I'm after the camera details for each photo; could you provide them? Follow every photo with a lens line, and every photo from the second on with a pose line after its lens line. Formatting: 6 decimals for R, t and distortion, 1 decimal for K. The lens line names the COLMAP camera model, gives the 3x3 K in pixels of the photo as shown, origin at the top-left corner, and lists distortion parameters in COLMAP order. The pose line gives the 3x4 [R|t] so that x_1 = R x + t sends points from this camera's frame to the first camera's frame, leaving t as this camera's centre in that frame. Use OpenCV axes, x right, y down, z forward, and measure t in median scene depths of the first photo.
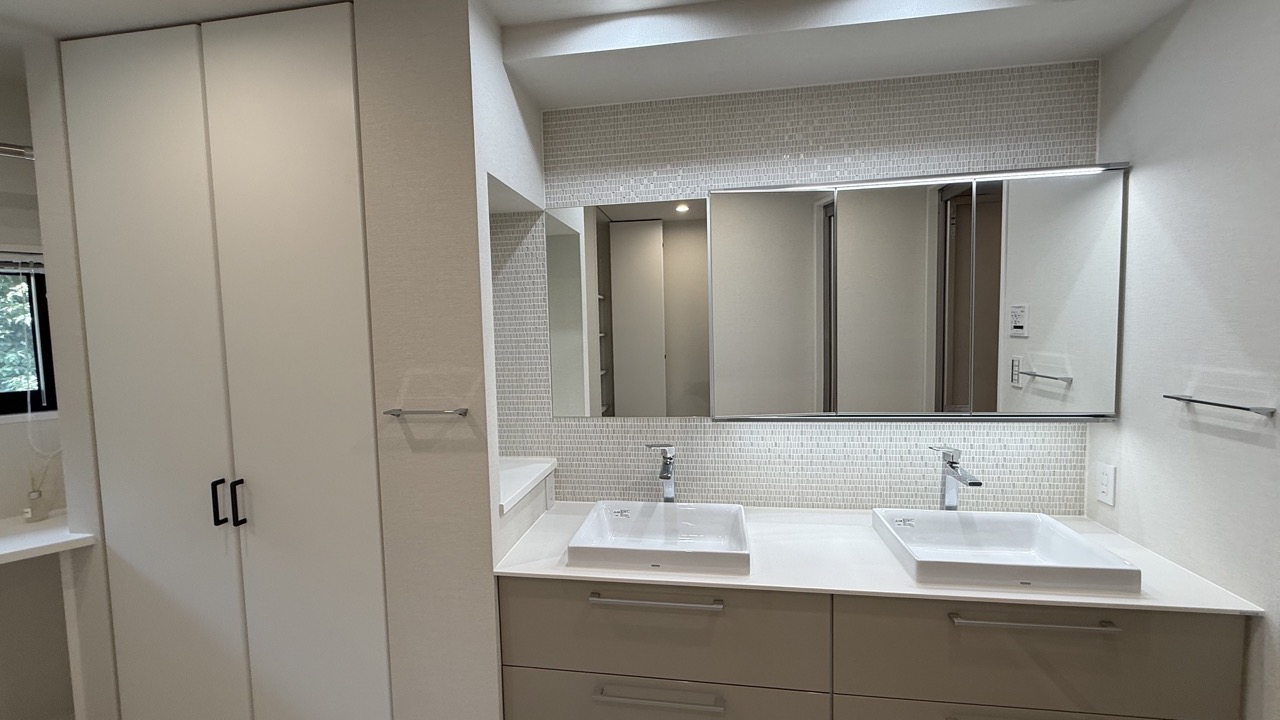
lens RADIAL K [[516.0, 0, 640.0], [0, 516.0, 360.0], [0, 0, 1]] dist [-0.002657, -0.000542]
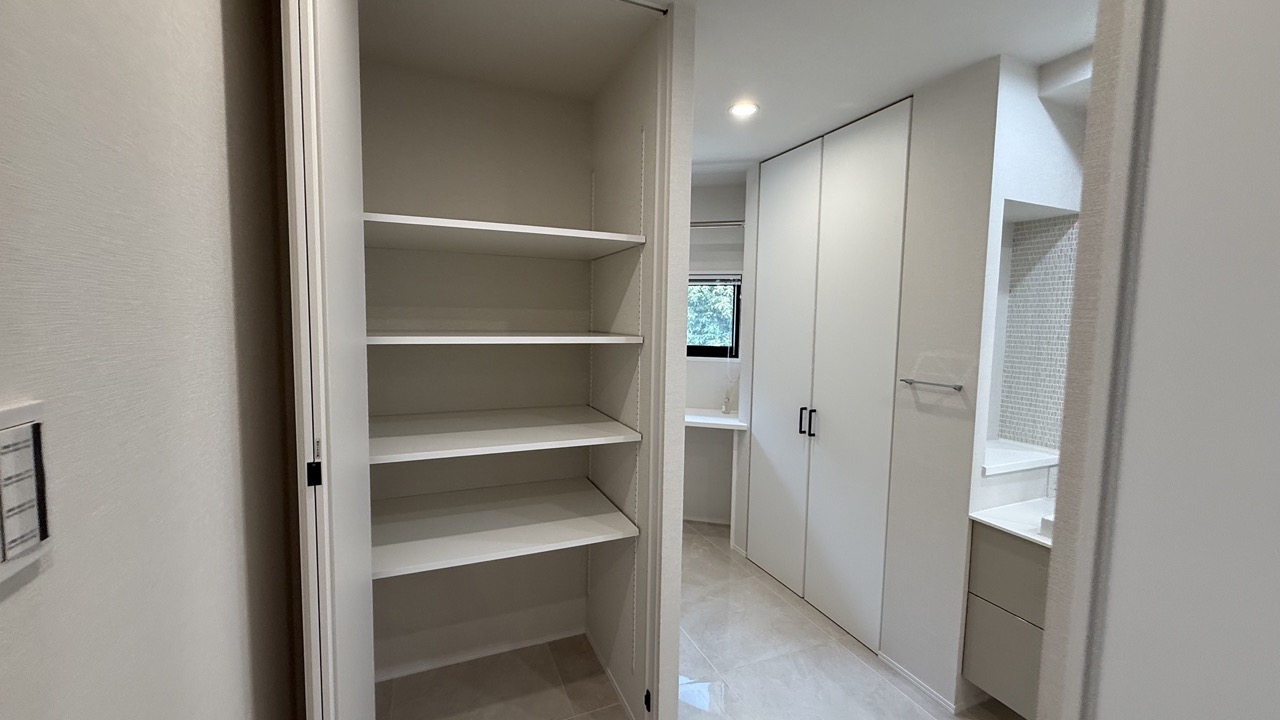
lens RADIAL K [[516.0, 0, 640.0], [0, 516.0, 360.0], [0, 0, 1]] dist [-0.002657, -0.000542]
pose [[0.531329, 0.102662, -0.840922, 0.289277], [-0.083904, 0.994127, 0.068351, 0.007921], [0.843001, 0.034240, 0.536822, -0.350894]]
